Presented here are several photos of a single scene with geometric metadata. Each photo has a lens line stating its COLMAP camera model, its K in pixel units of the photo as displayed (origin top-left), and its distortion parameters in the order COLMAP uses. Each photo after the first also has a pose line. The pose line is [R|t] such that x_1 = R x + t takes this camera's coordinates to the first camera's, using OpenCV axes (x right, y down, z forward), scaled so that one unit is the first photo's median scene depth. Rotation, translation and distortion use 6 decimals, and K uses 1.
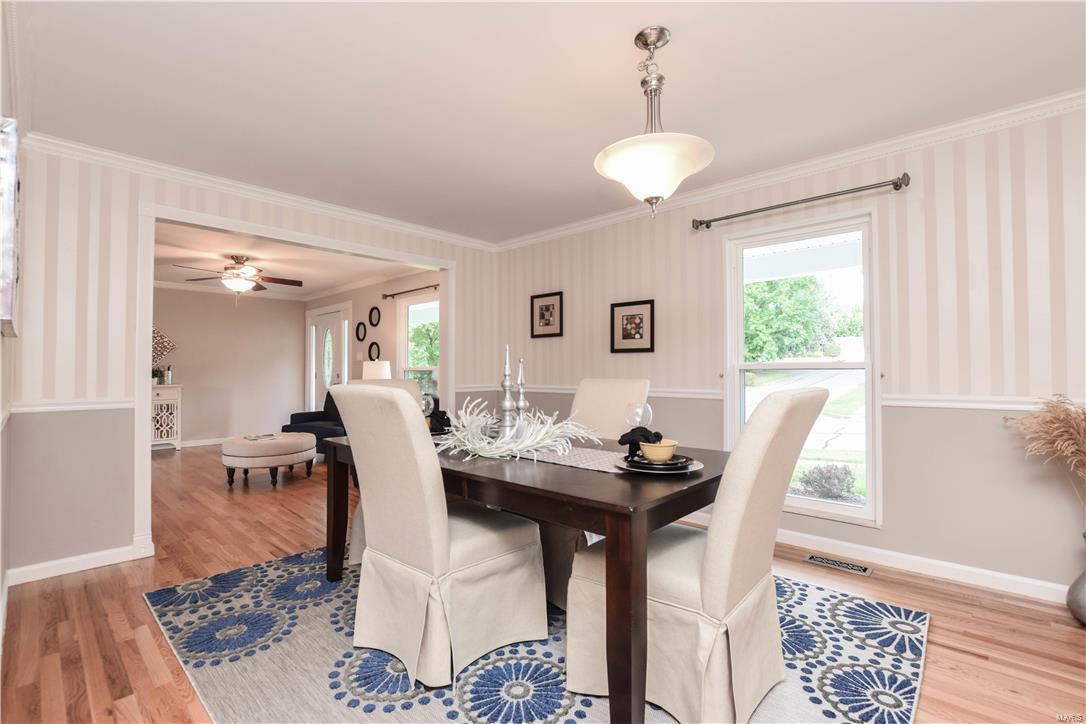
lens RADIAL K [[480.4, 0, 543.0], [0, 480.4, 362.0], [0, 0, 1]] dist [-0.025389, 0.005813]
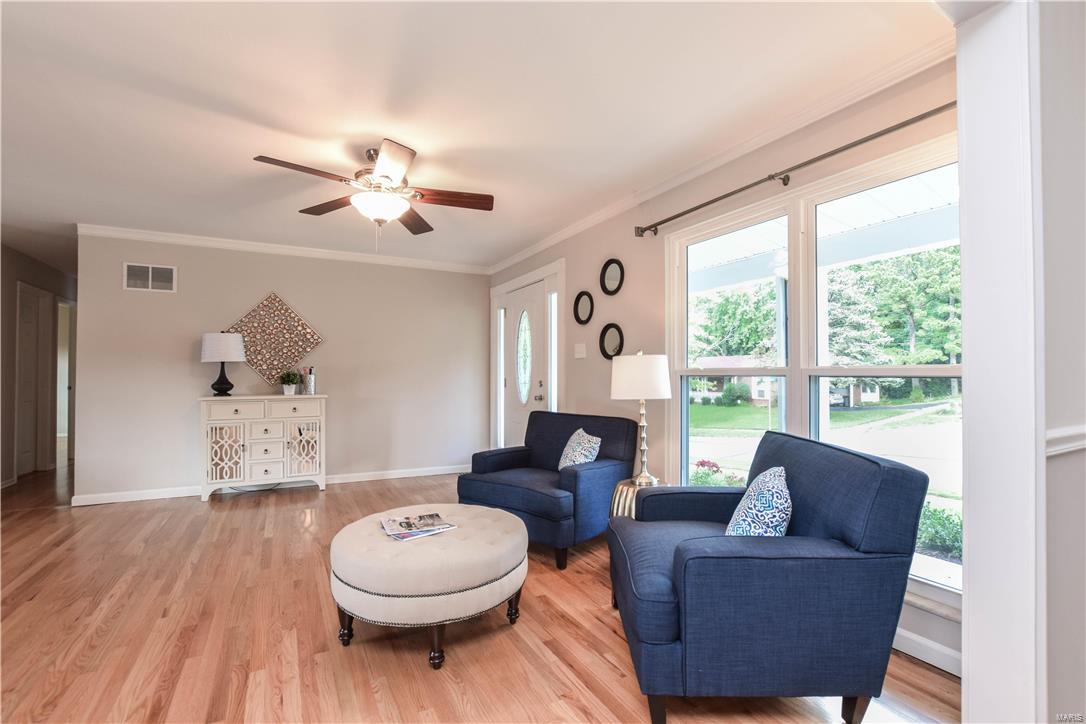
lens RADIAL K [[483.6, 0, 537.6], [0, 483.6, 366.0], [0, 0, 1]] dist [-0.028104, 0.005871]
pose [[0.940517, 0.000292, -0.339746, -0.246515], [0.000176, 0.999999, 0.001345, 0.005615], [0.339746, -0.001325, 0.940516, 0.460784]]
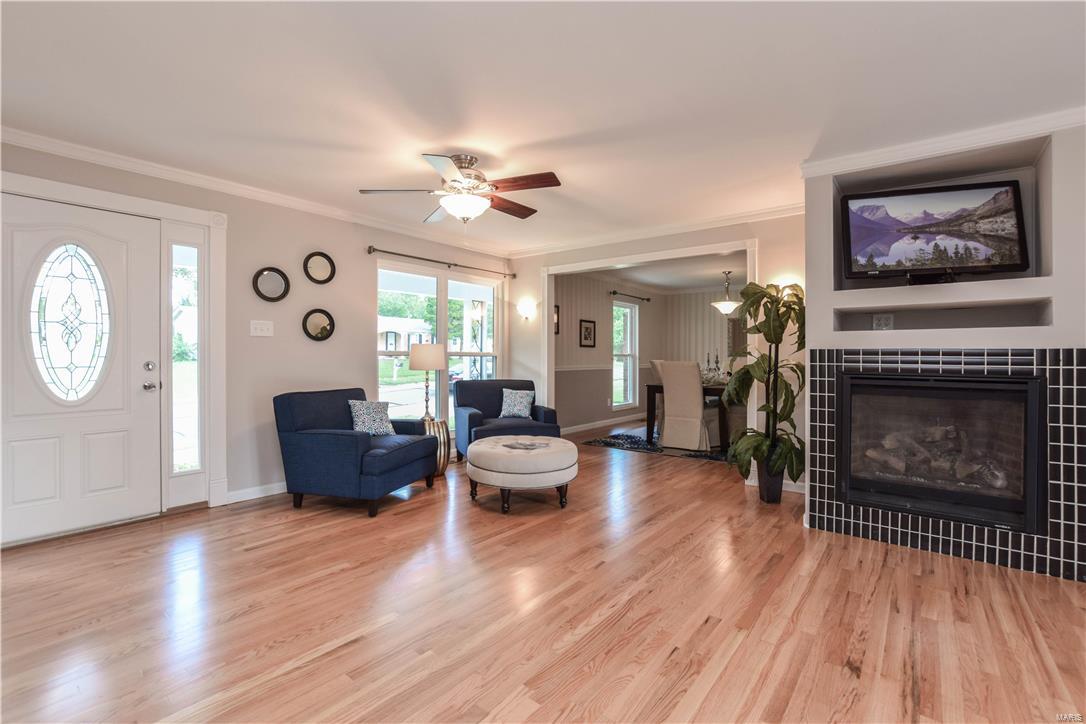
lens RADIAL K [[488.5, 0, 545.3], [0, 488.5, 360.0], [0, 0, 1]] dist [-0.021831, 0.000503]
pose [[-0.074484, -0.002181, 0.997220, -0.991937], [-0.016780, 0.999859, 0.000934, 0.017912], [-0.997081, -0.016663, -0.074510, 0.761434]]
